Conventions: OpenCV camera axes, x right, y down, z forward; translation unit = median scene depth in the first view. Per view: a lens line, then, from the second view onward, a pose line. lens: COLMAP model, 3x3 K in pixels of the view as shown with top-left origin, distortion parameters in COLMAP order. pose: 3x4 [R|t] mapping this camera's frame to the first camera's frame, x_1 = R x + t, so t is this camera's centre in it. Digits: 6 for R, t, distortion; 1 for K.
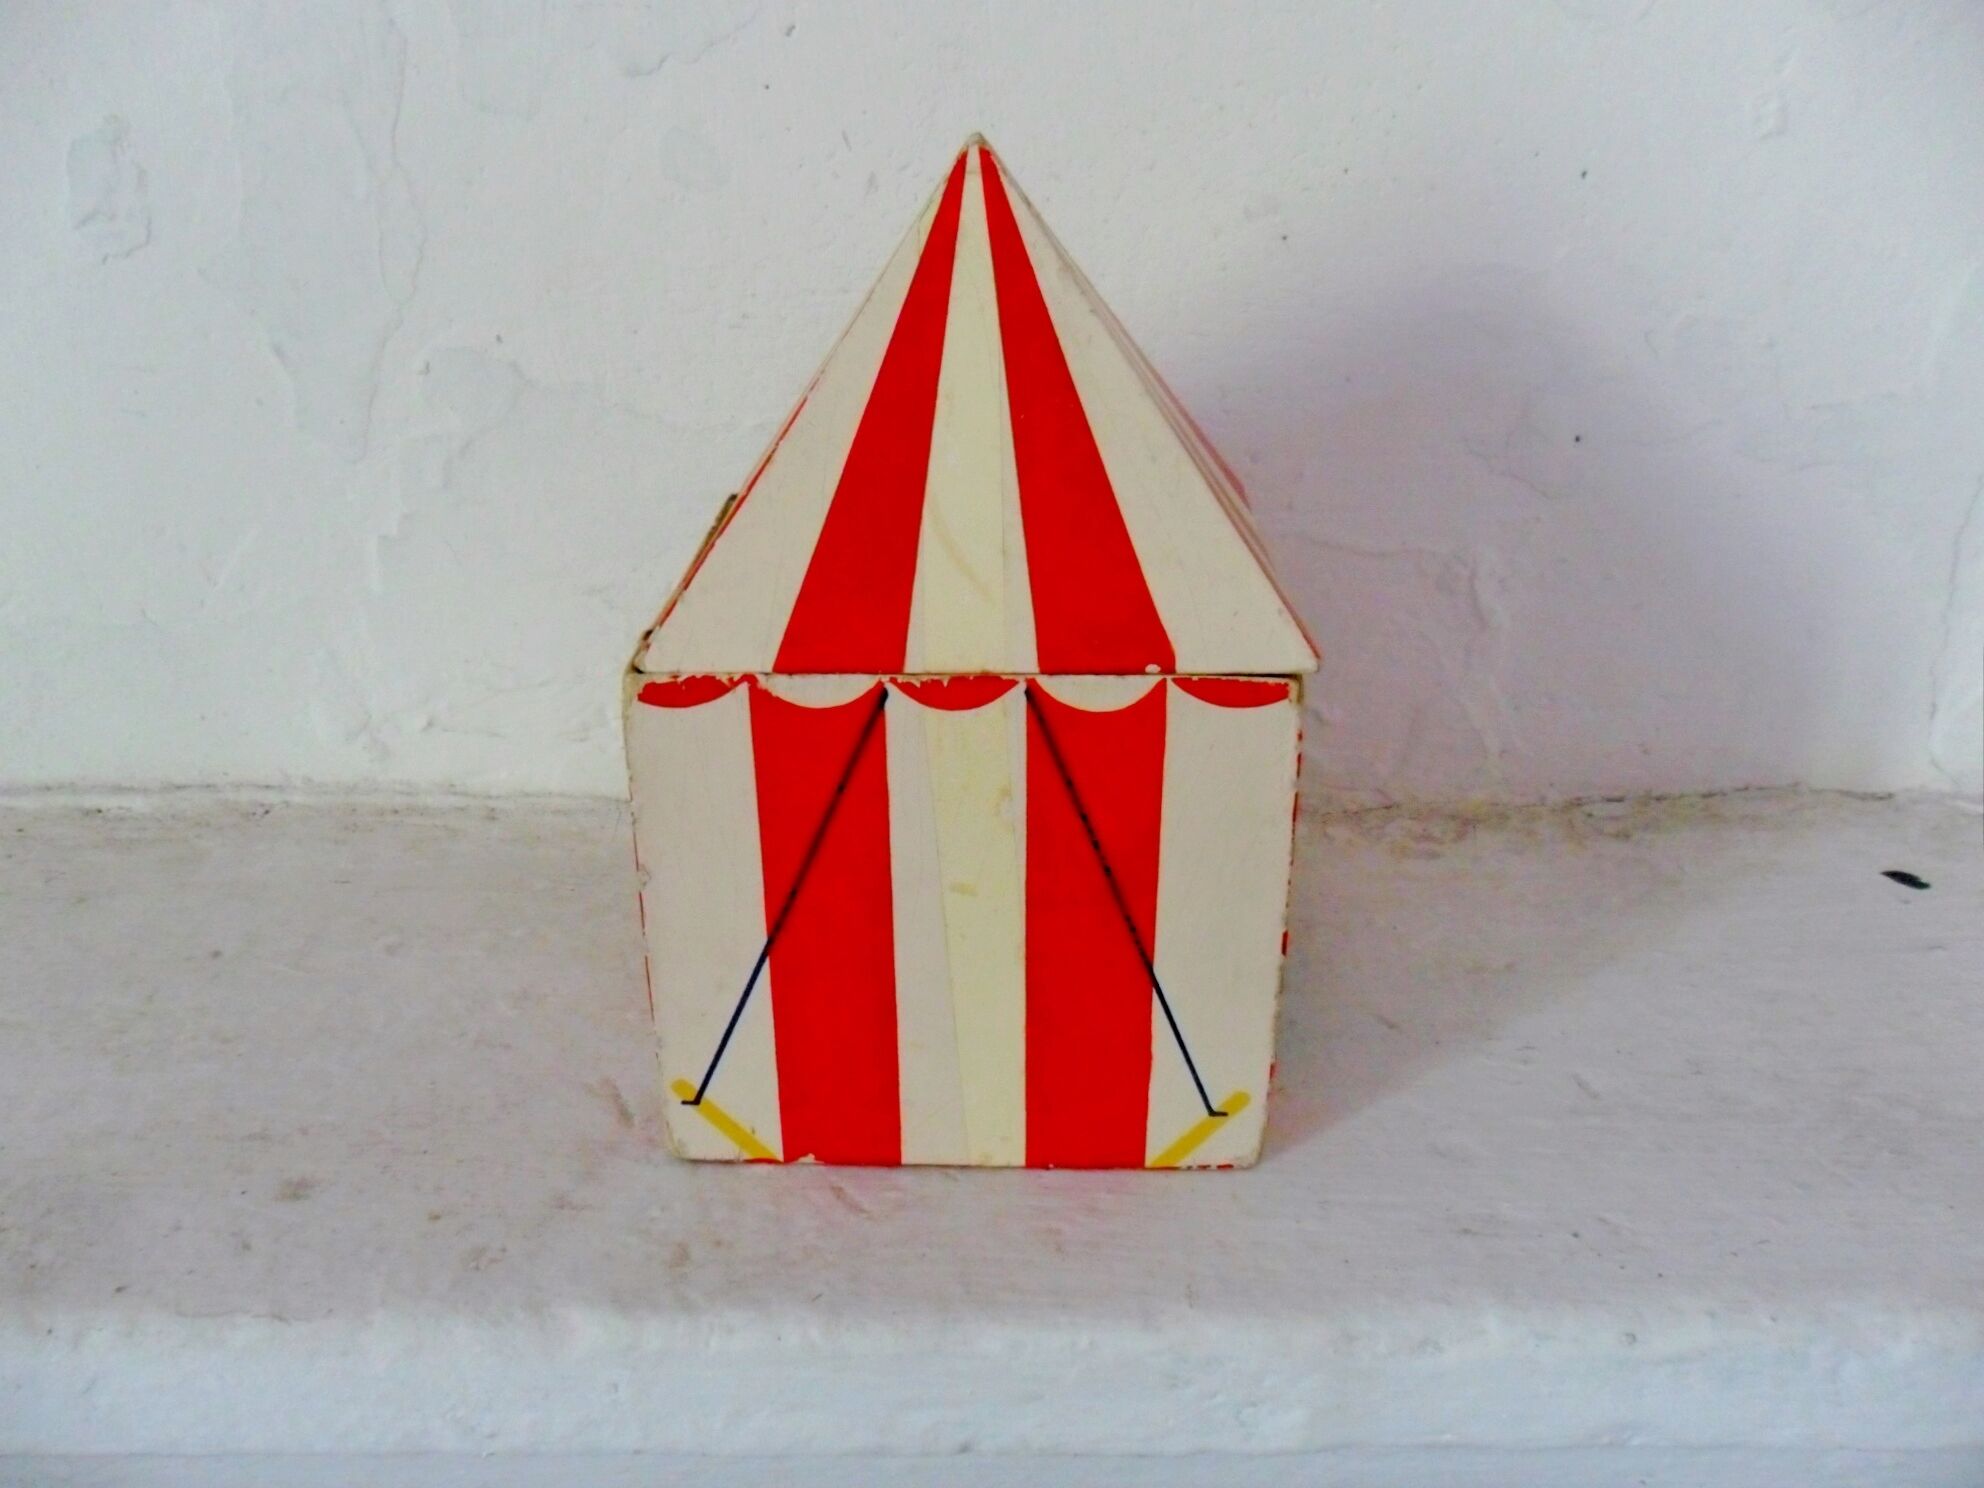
lens RADIAL K [[1602.4, 0, 992.4], [0, 1602.4, 745.2], [0, 0, 1]] dist [-0.032223, 0.027257]
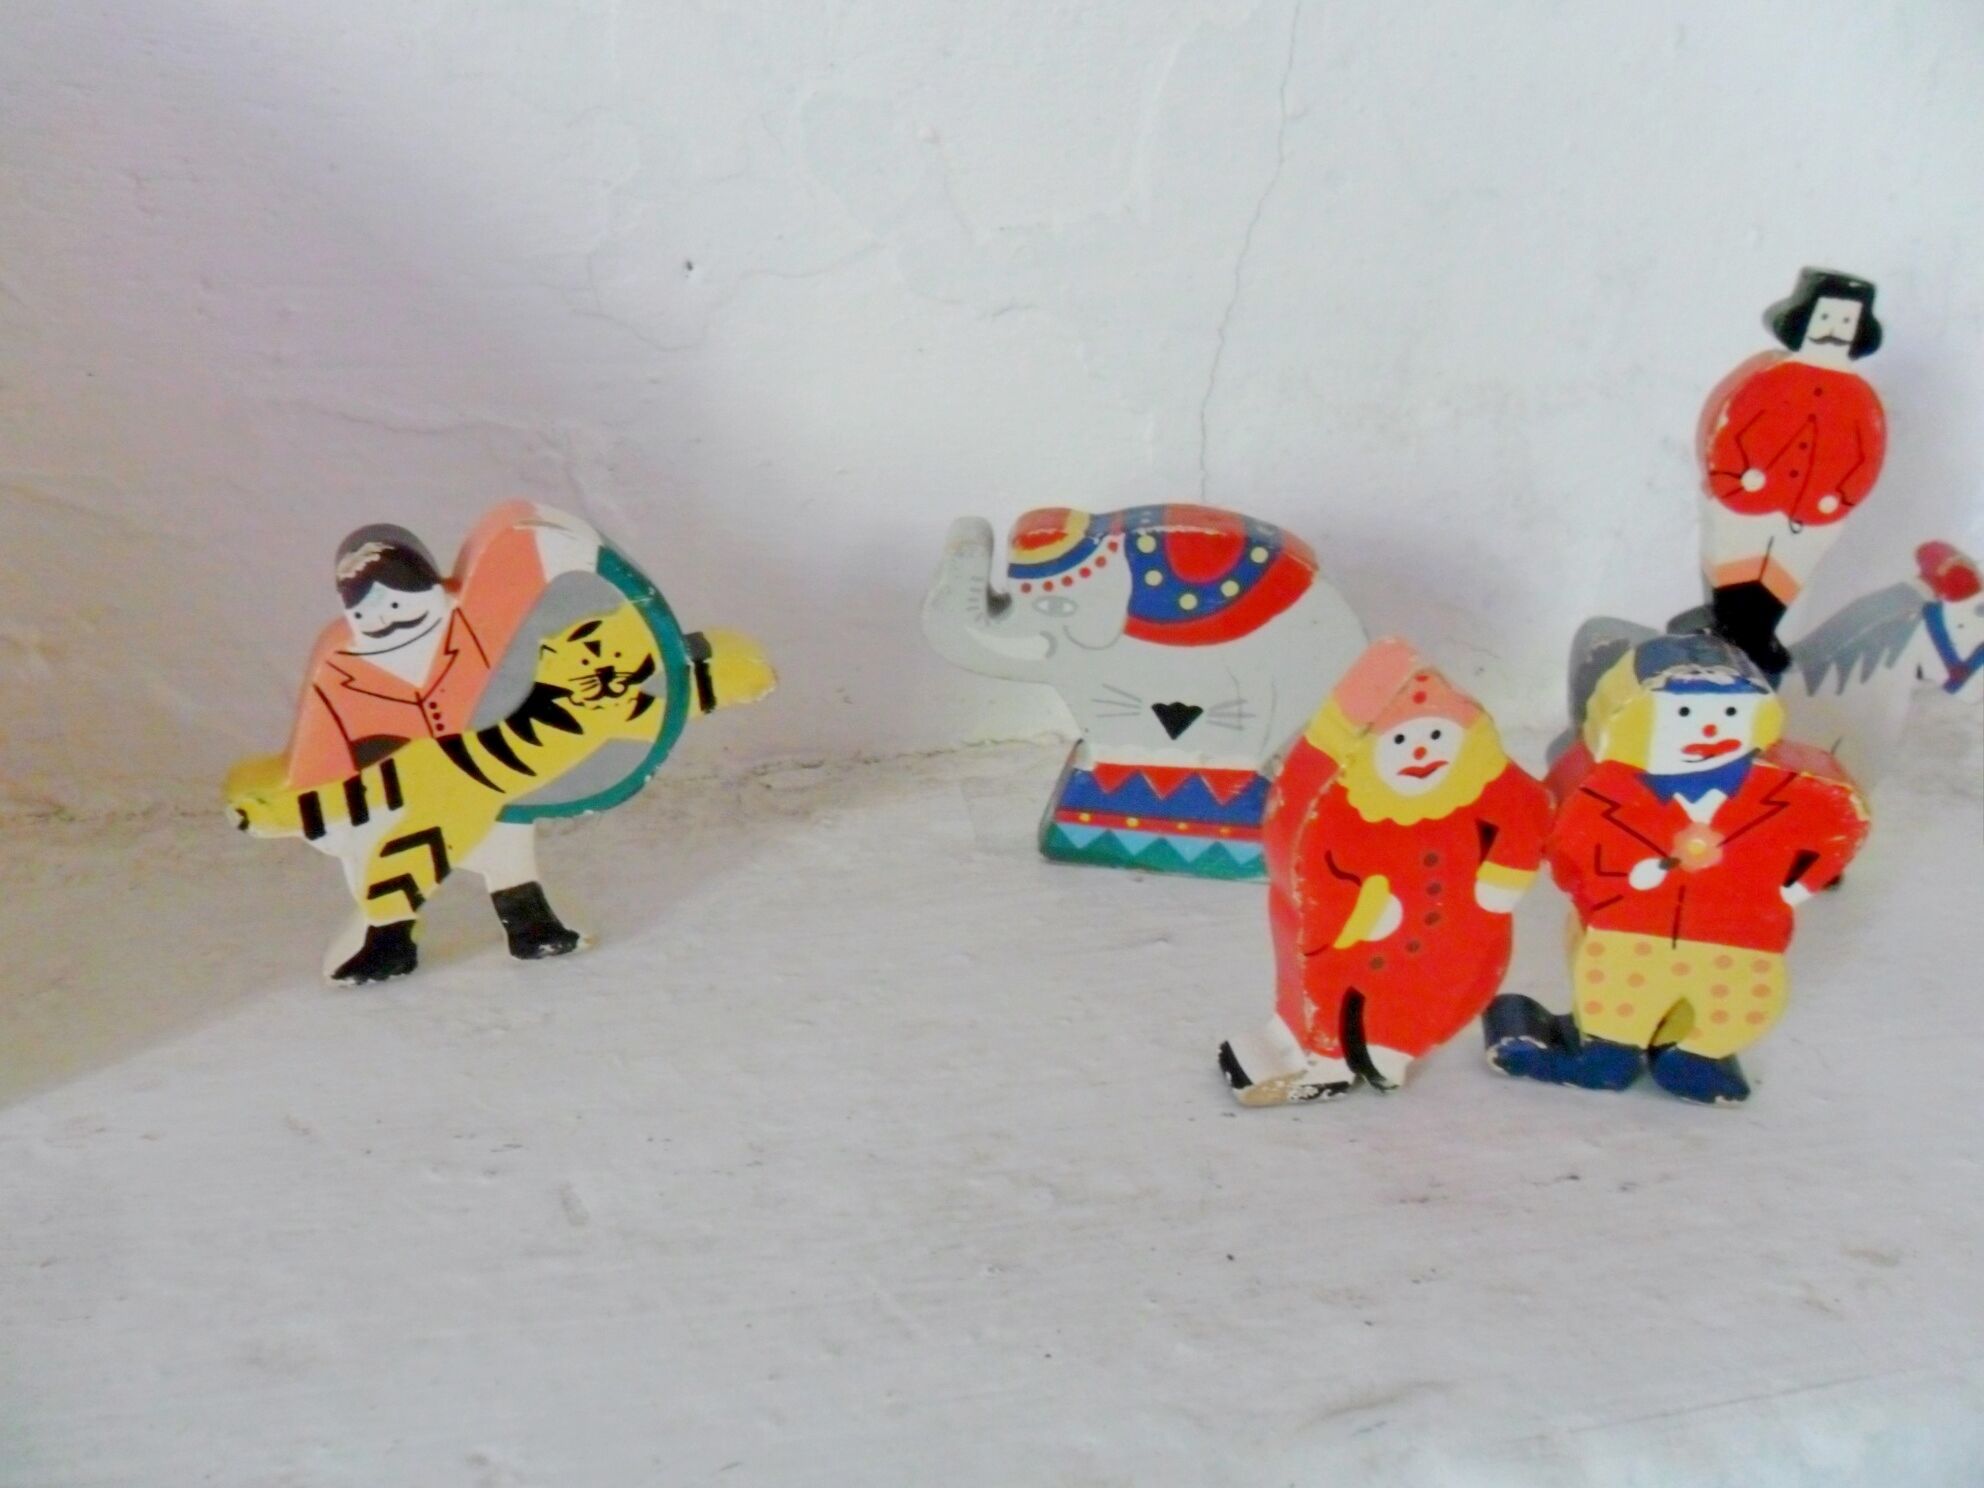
lens RADIAL K [[1602.4, 0, 994.1], [0, 1602.4, 749.3], [0, 0, 1]] dist [-0.032223, 0.027257]
pose [[0.967617, -0.045984, 0.248199, 0.339593], [0.045267, 0.998938, 0.008600, 0.028364], [-0.248330, 0.002914, 0.968671, 0.292965]]
